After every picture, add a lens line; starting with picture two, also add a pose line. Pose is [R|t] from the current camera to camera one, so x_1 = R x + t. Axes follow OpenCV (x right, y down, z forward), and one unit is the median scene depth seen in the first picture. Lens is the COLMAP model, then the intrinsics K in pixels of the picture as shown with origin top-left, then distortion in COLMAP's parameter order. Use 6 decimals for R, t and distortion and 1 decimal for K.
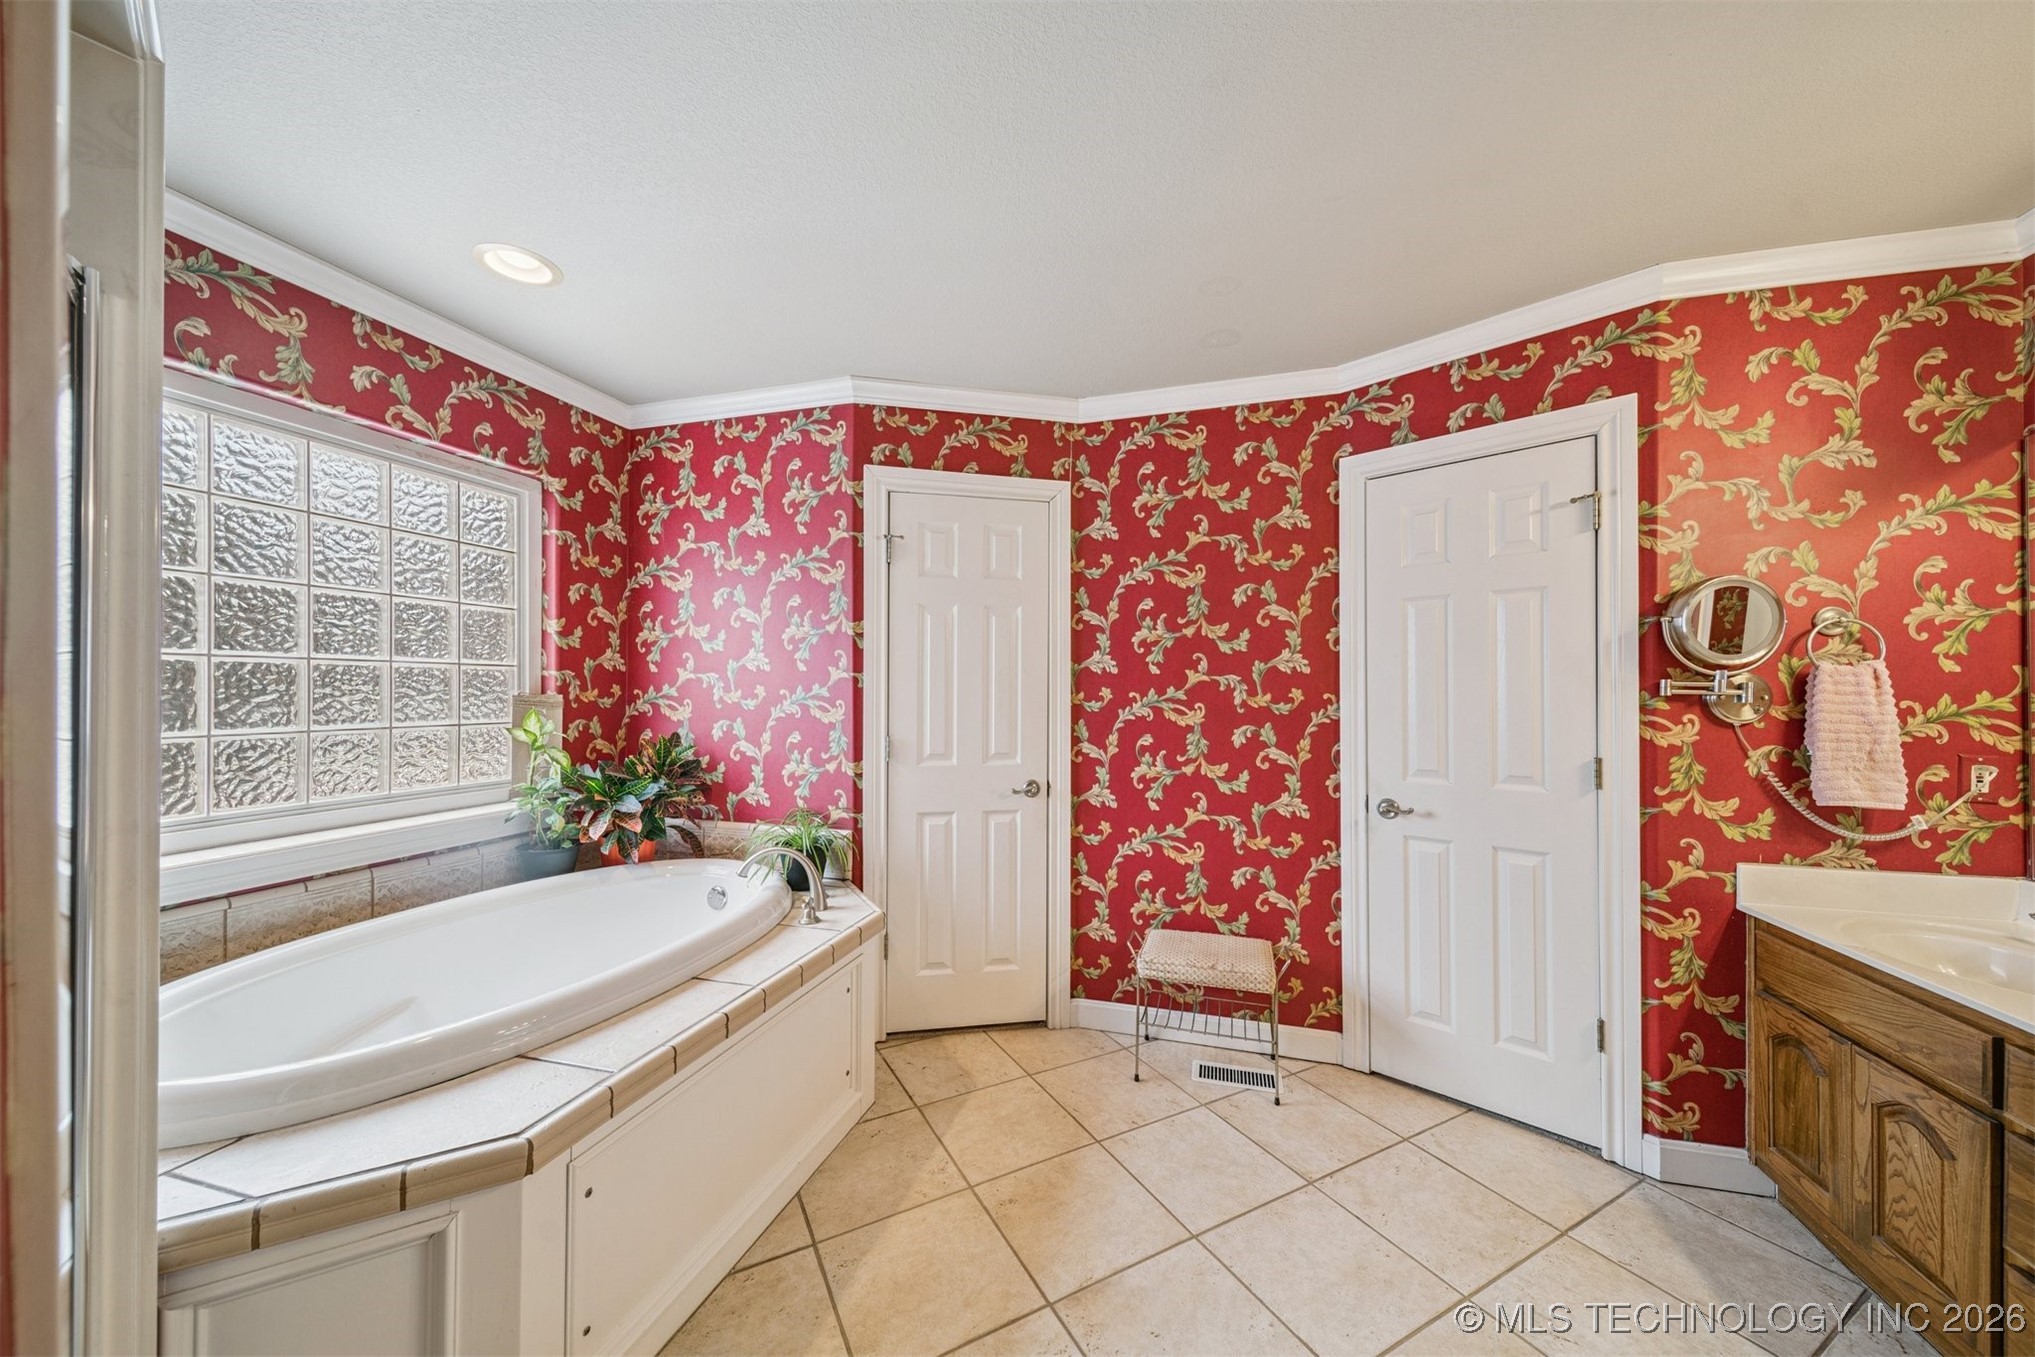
lens RADIAL K [[719.3, 0, 1024.4], [0, 719.3, 690.0], [0, 0, 1]] dist [0.006807, -0.001030]
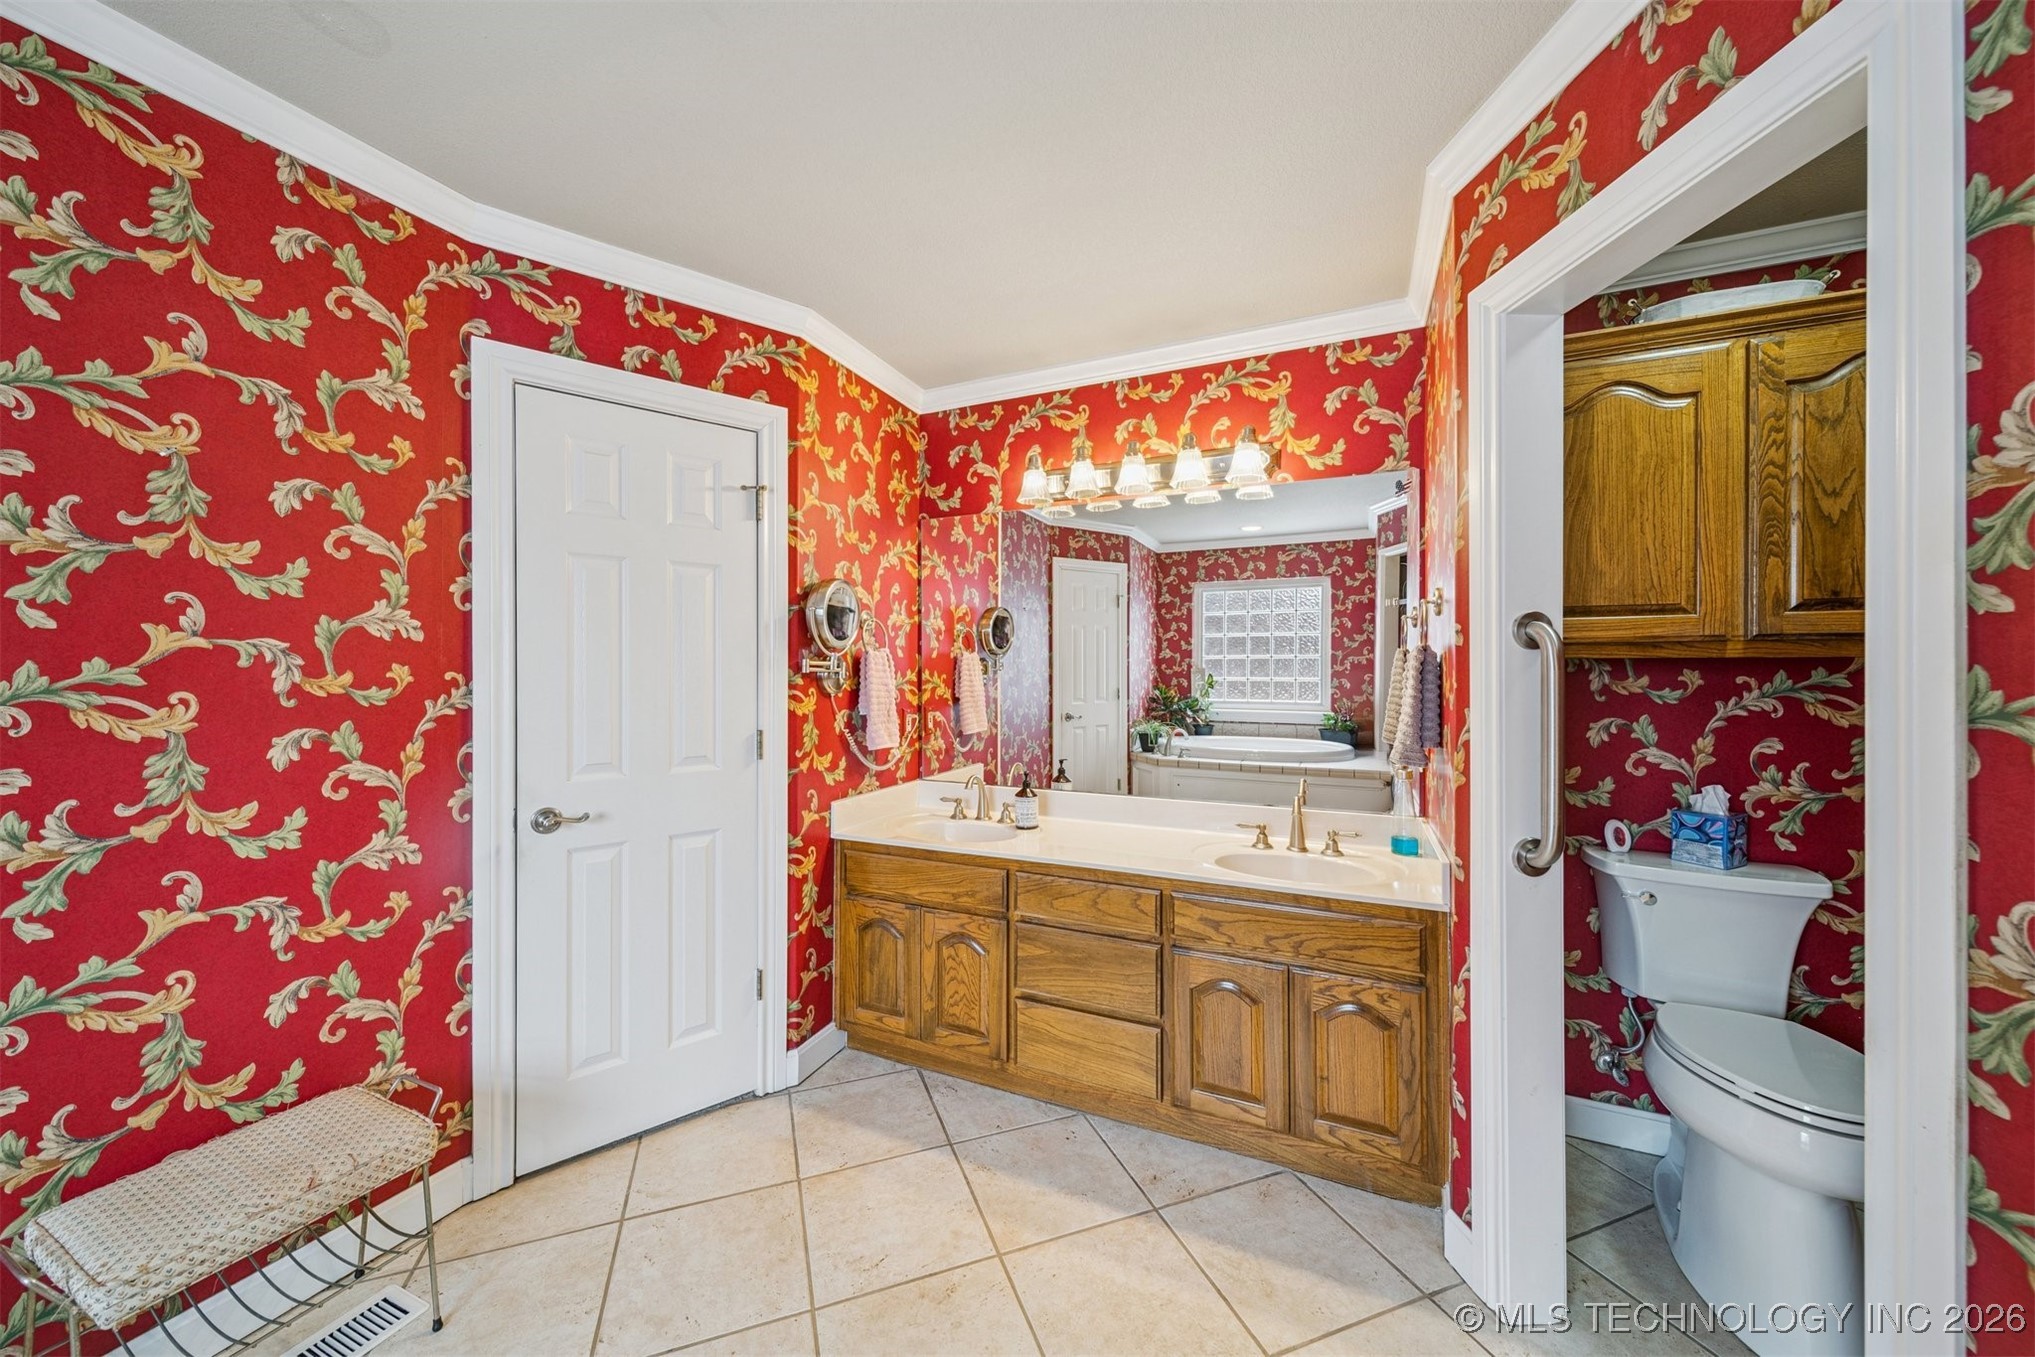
lens RADIAL K [[719.3, 0, 1023.1], [0, 719.3, 666.5], [0, 0, 1]] dist [0.006807, -0.001030]
pose [[0.139428, 0.001697, 0.990231, -0.220255], [-0.006820, 0.999976, -0.000754, -0.004001], [-0.990209, -0.006648, 0.139437, 0.449474]]
